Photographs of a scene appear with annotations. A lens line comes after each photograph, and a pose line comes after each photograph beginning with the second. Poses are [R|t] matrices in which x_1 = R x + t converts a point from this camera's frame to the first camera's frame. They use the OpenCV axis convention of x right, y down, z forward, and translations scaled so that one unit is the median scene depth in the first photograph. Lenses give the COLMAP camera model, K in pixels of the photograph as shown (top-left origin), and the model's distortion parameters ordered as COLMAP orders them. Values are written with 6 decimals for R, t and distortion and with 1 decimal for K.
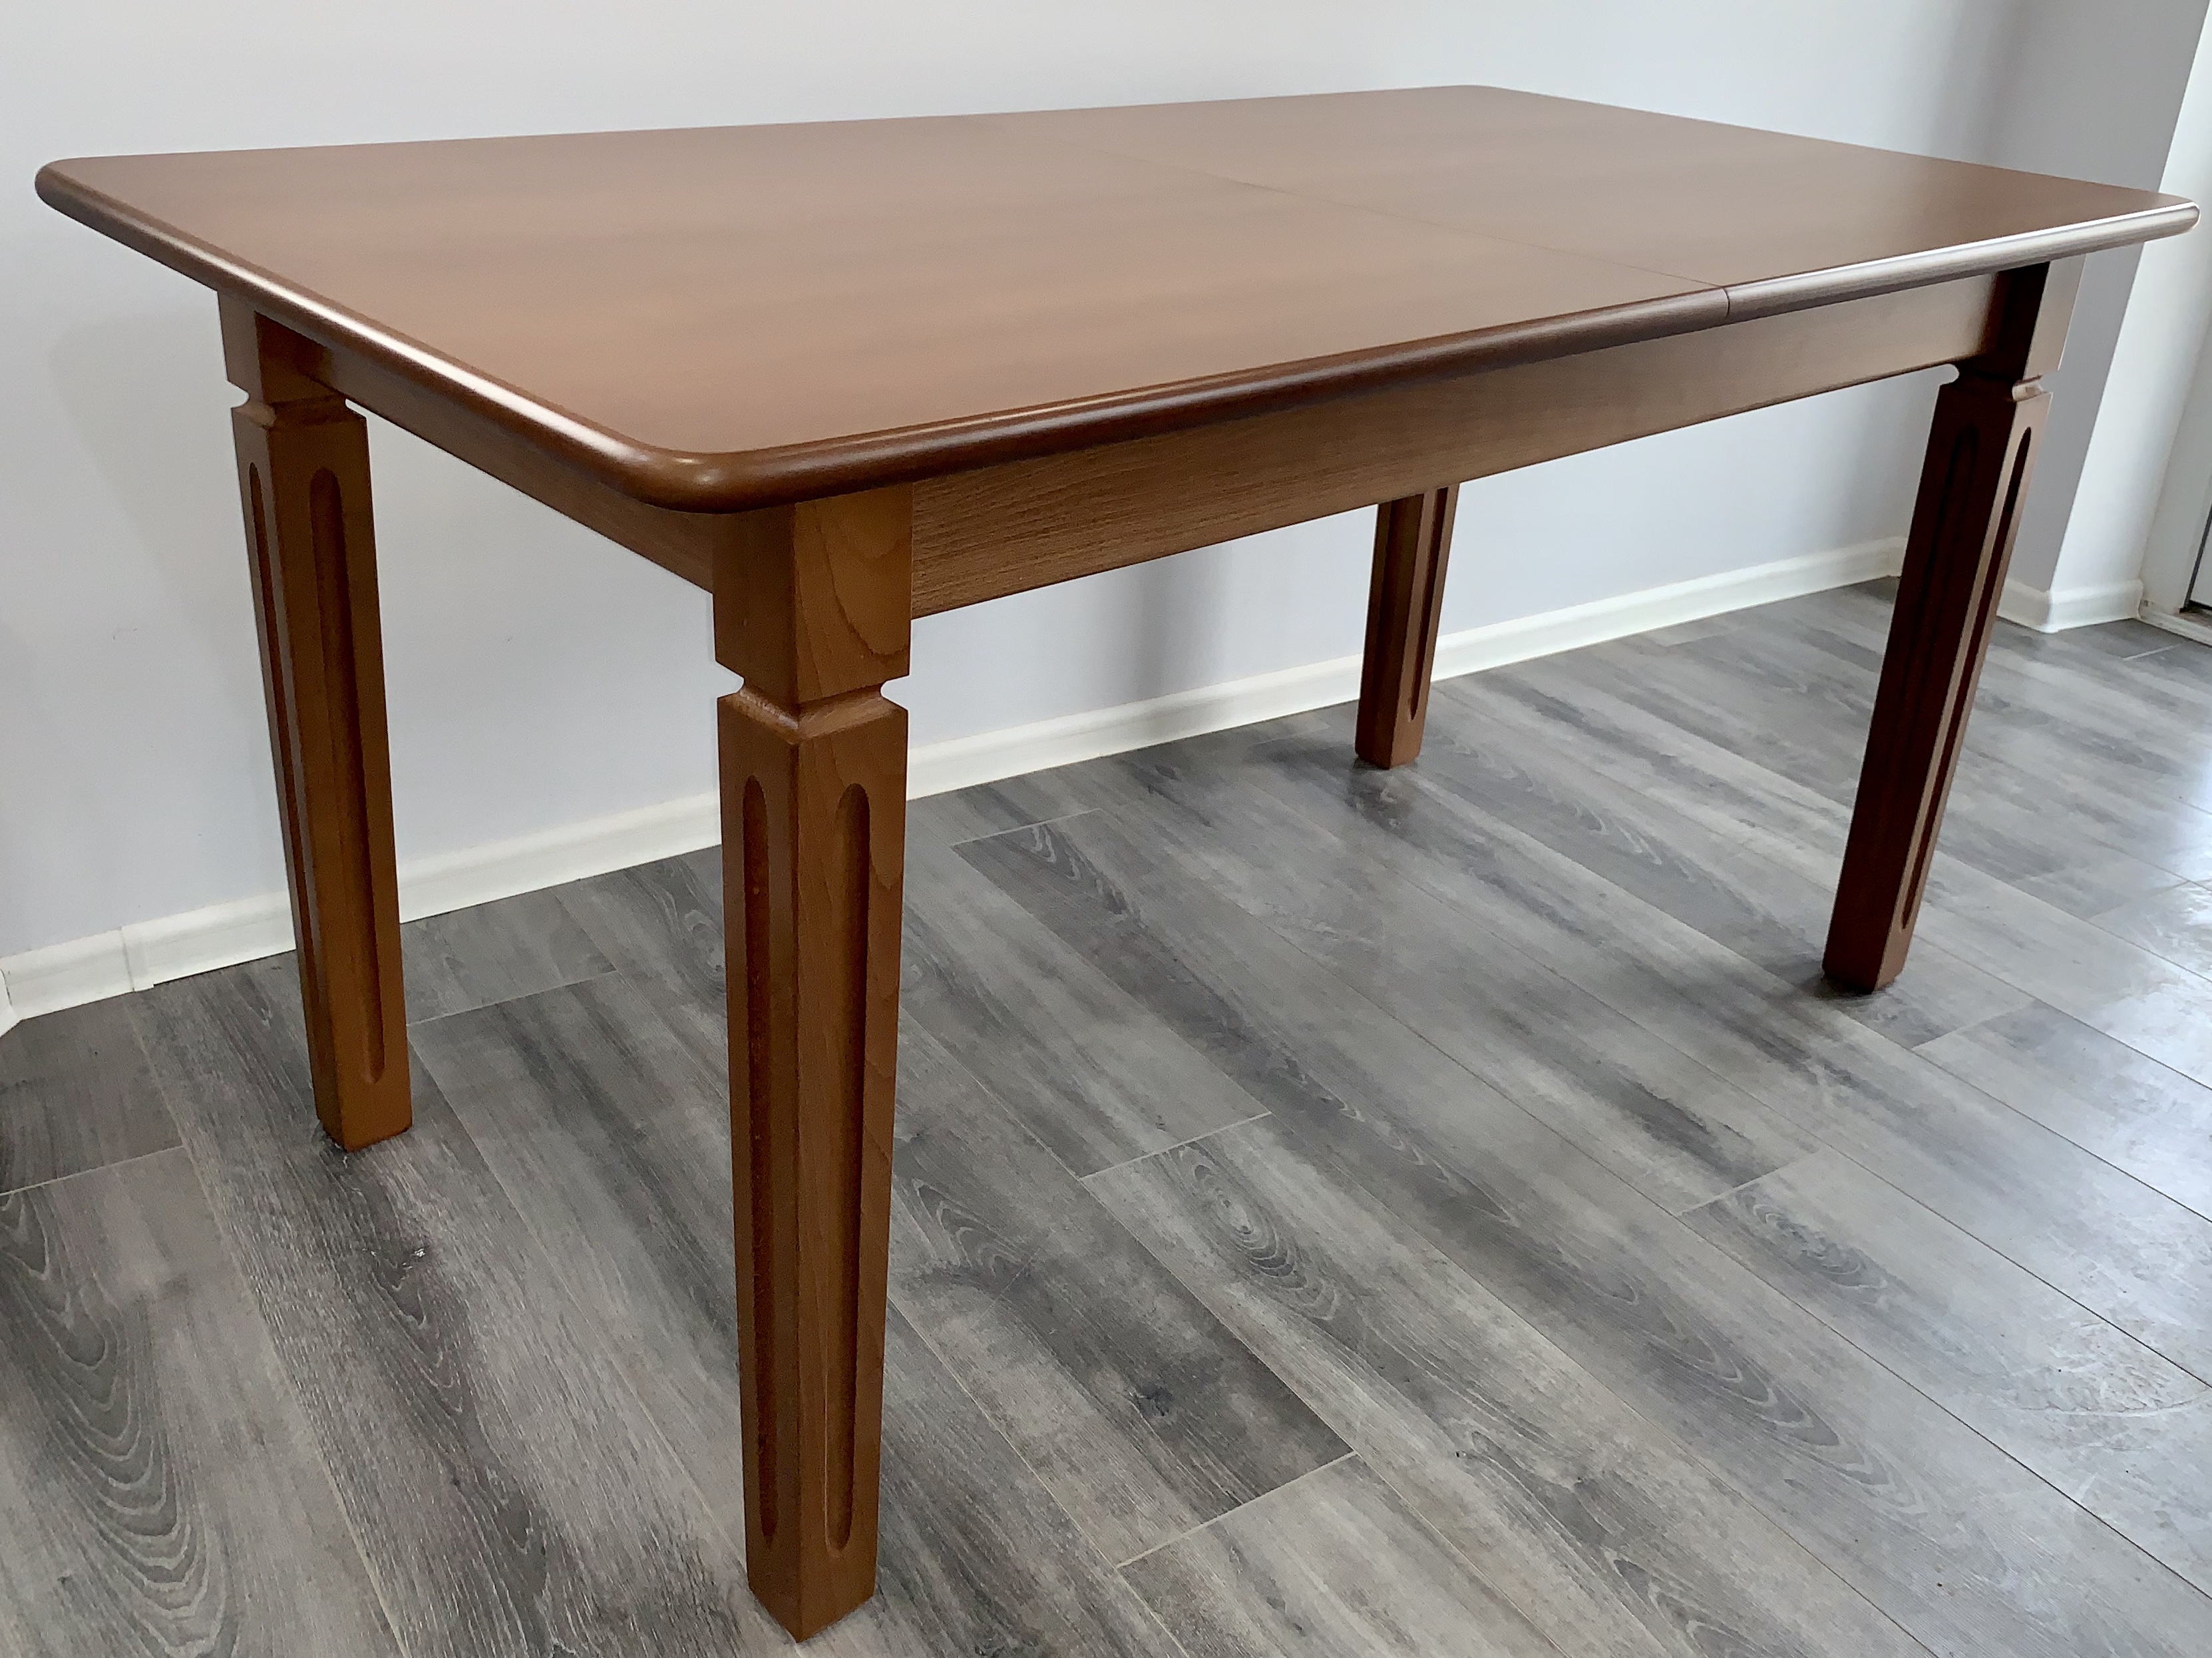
lens RADIAL K [[2109.9, 0, 1106.0], [0, 2109.9, 829.0], [0, 0, 1]] dist [0.010725, -0.007283]
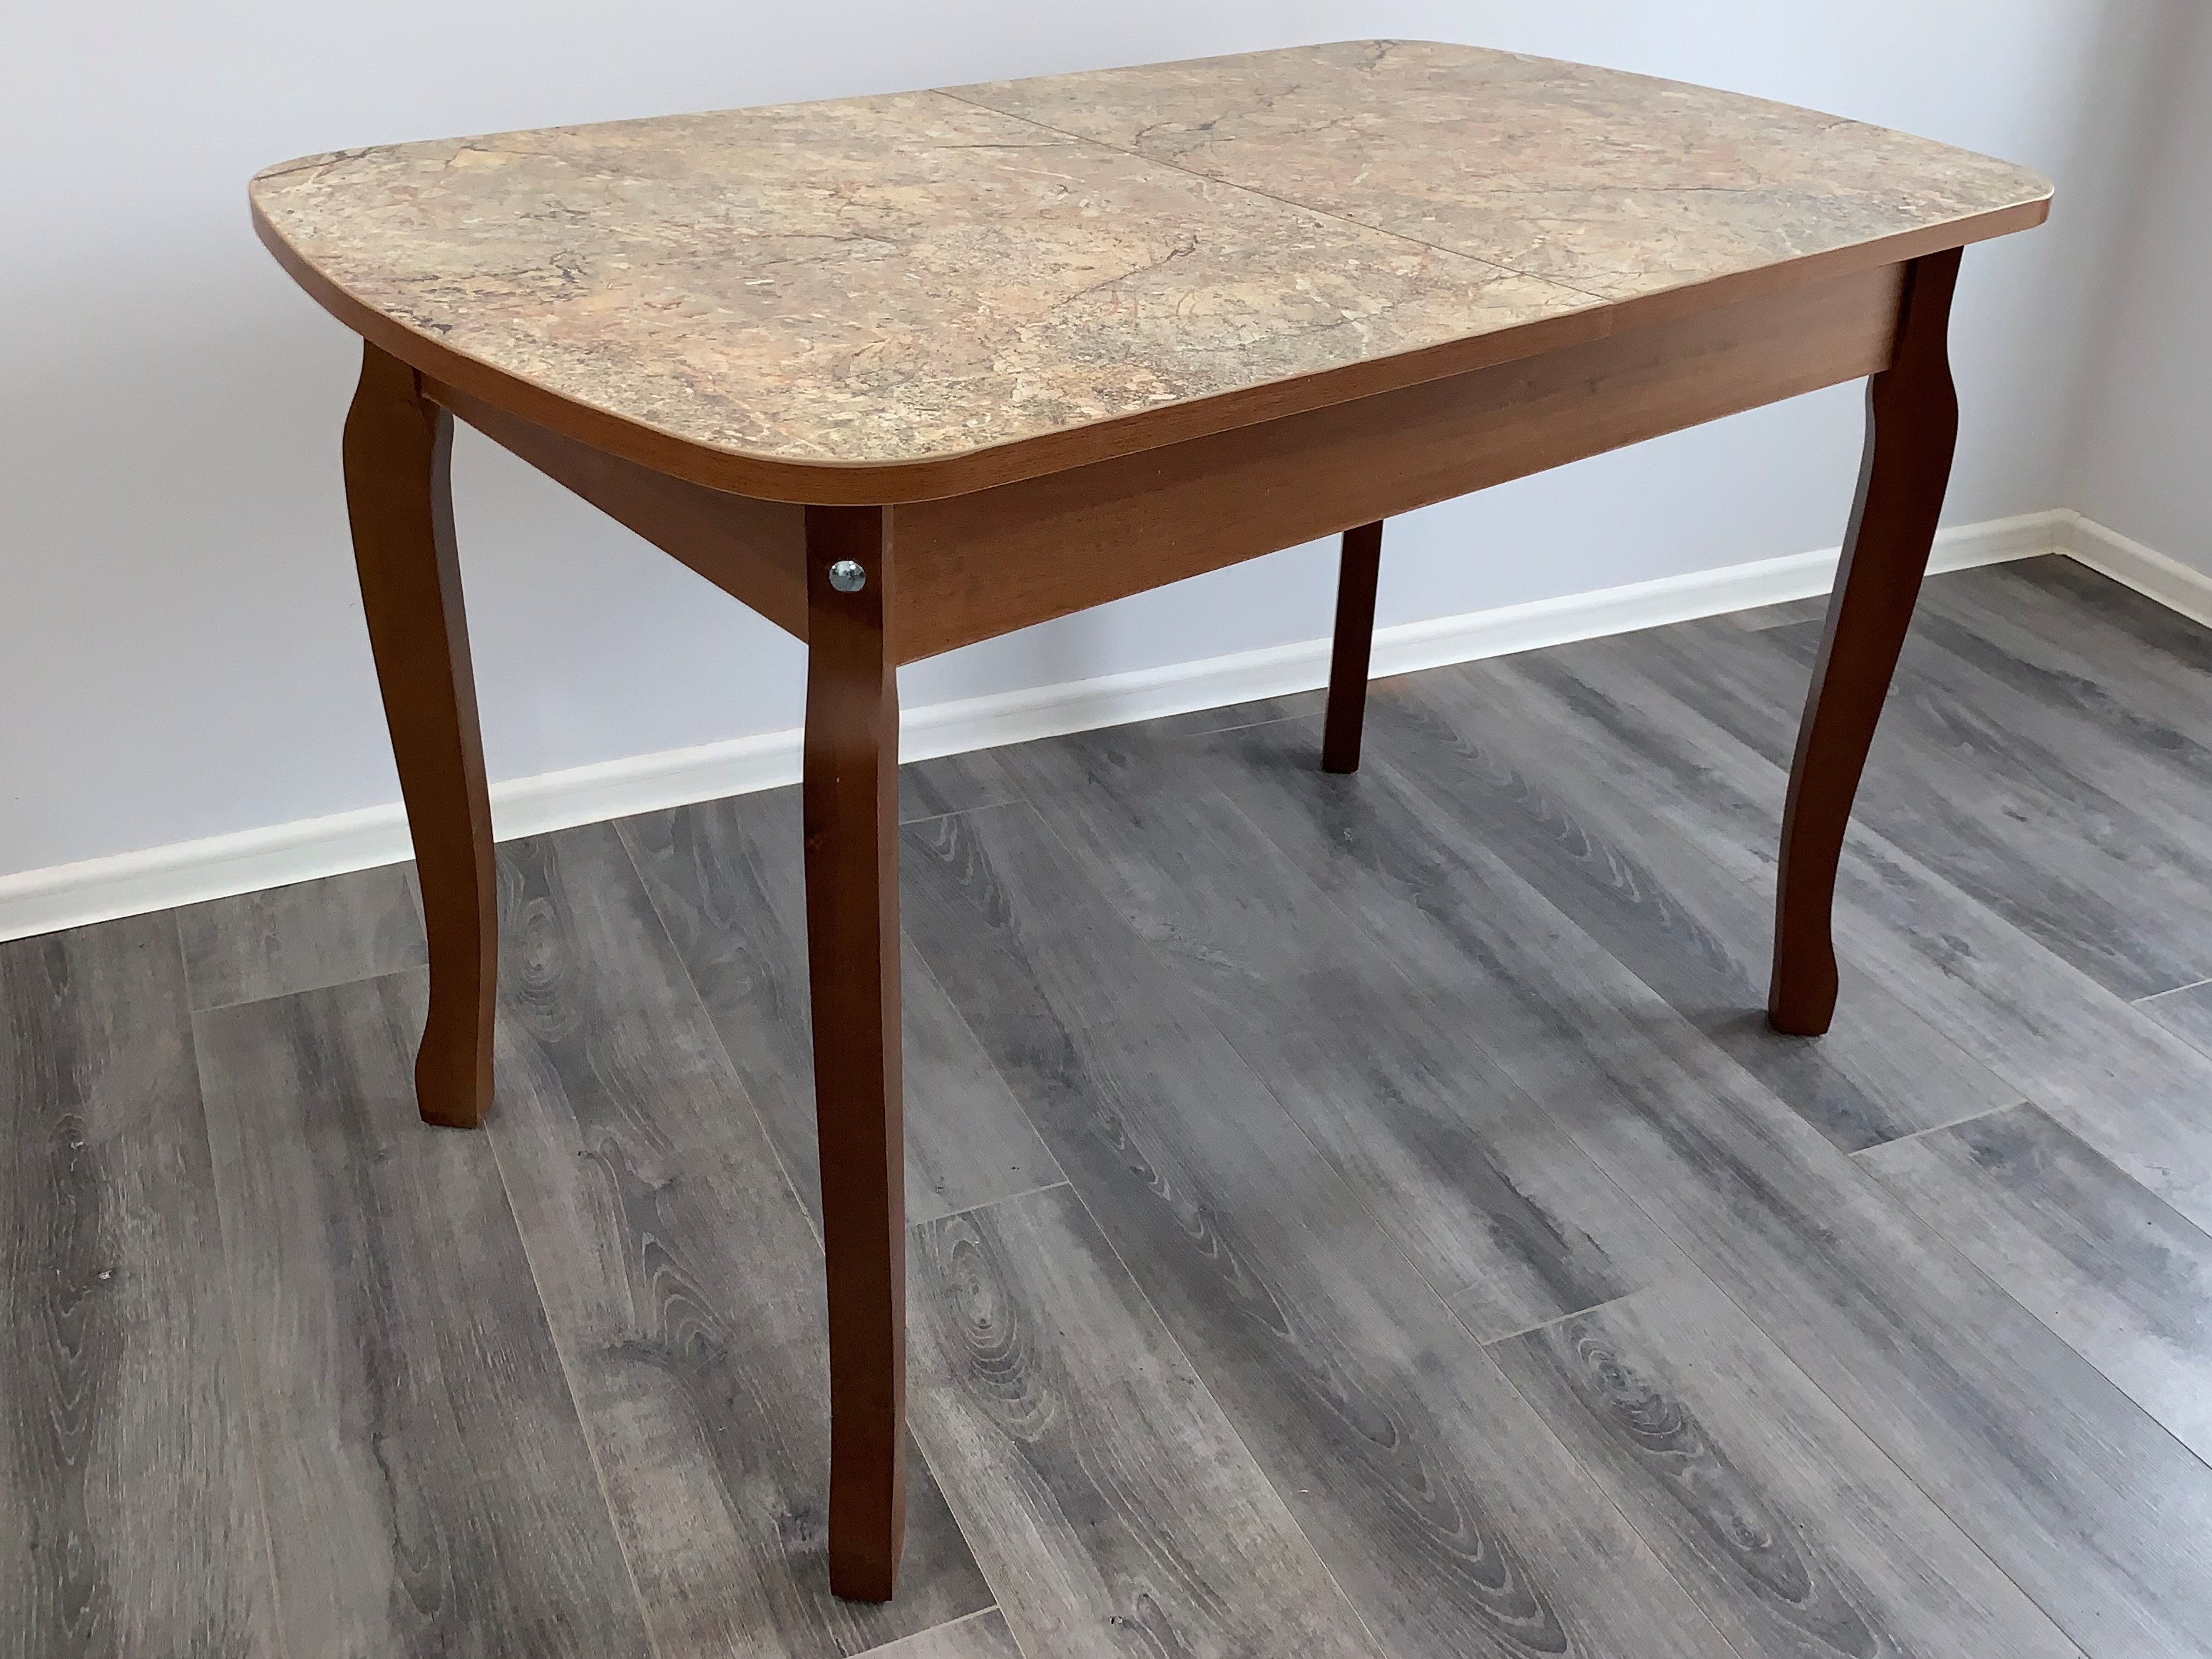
lens RADIAL K [[2109.9, 0, 1106.0], [0, 2109.9, 829.5], [0, 0, 1]] dist [0.010725, -0.007283]
pose [[0.986819, 0.071072, -0.145387, 0.217914], [-0.060517, 0.995286, 0.075781, -0.089567], [0.150087, -0.065984, 0.986468, 0.100363]]
